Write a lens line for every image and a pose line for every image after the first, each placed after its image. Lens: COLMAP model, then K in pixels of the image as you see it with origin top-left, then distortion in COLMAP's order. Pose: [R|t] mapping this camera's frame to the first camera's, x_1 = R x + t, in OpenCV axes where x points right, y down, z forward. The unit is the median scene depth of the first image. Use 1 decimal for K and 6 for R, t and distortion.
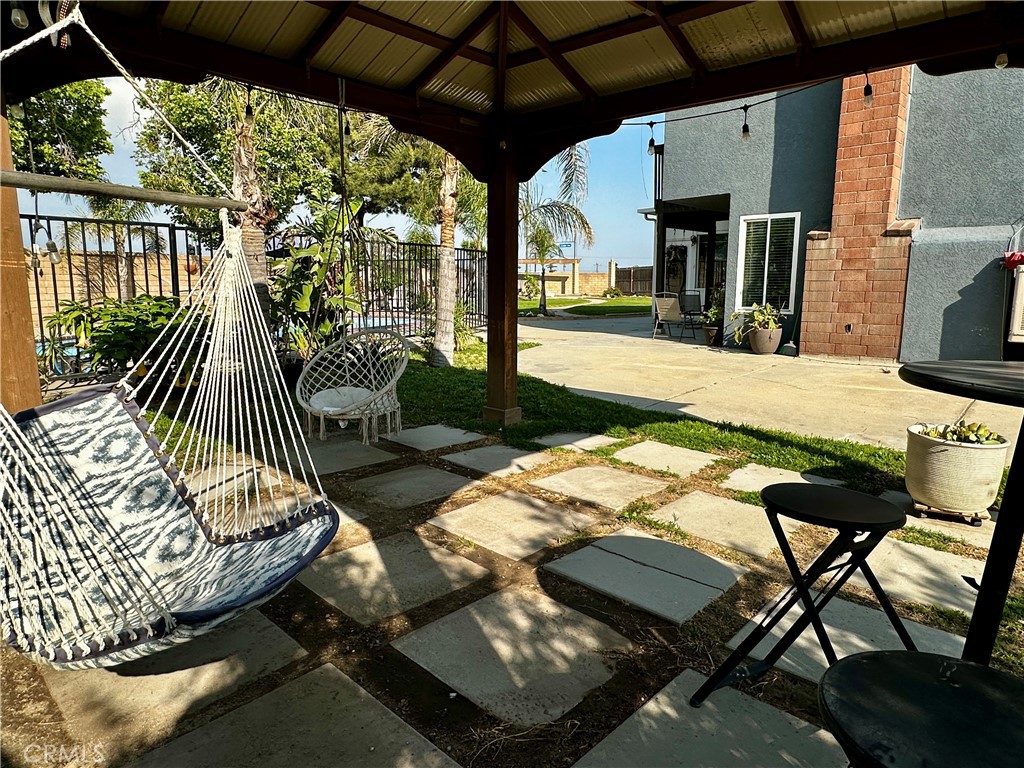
lens RADIAL K [[632.4, 0, 511.3], [0, 632.4, 383.1], [0, 0, 1]] dist [0.000320, 0.001224]
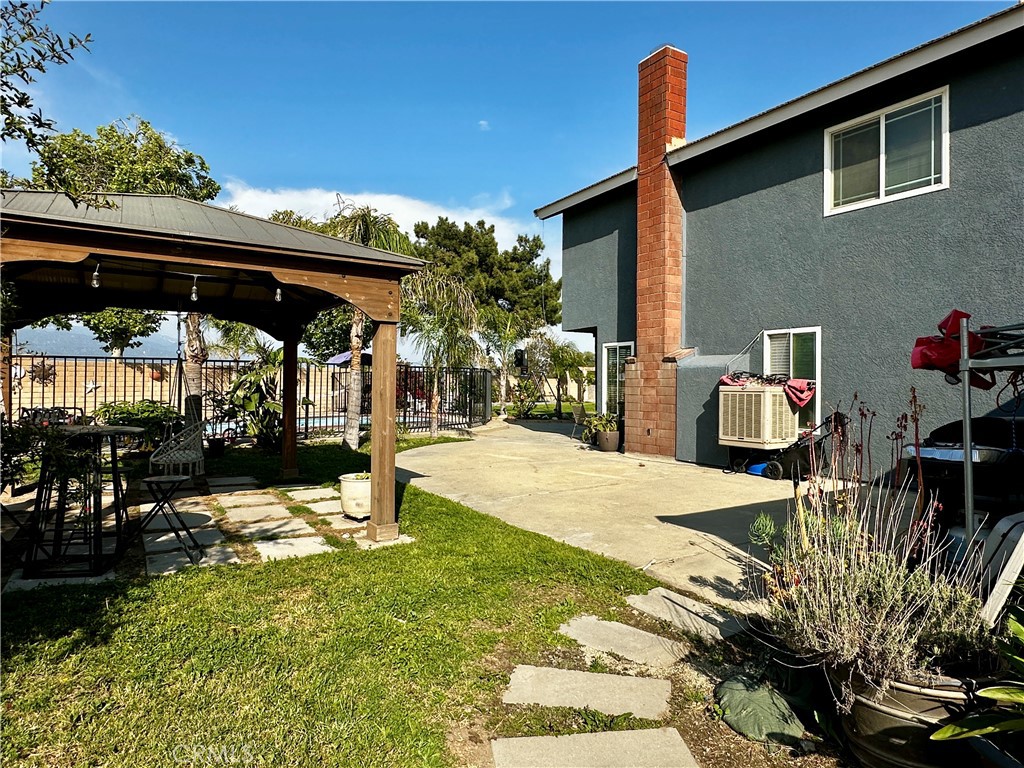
lens RADIAL K [[621.1, 0, 511.7], [0, 621.1, 383.5], [0, 0, 1]] dist [-0.000763, 0.000100]
pose [[0.965496, 0.006854, -0.260329, 0.588684], [-0.048582, 0.986845, -0.154197, 0.022709], [0.255847, 0.161524, 0.953128, -0.273761]]
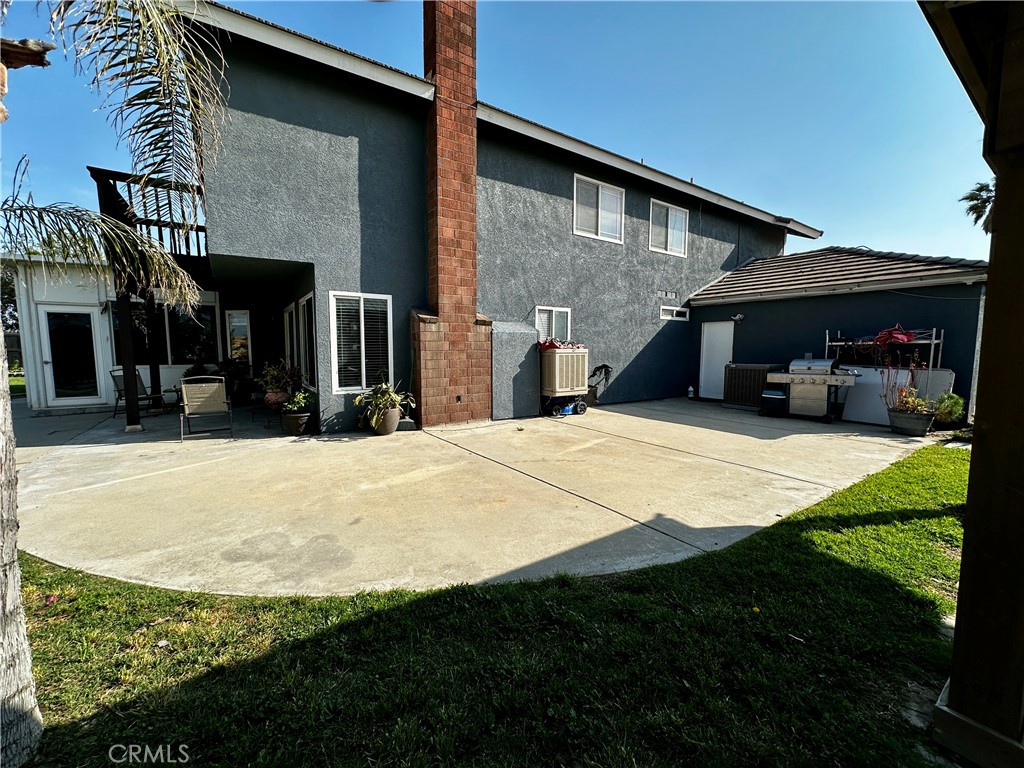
lens RADIAL K [[413.2, 0, 511.2], [0, 413.2, 384.6], [0, 0, 1]] dist [-0.000788, -0.000272]
pose [[0.213433, -0.084927, 0.973259, -0.200216], [0.153321, 0.986782, 0.052484, -0.137880], [-0.964852, 0.138019, 0.223633, 0.722834]]
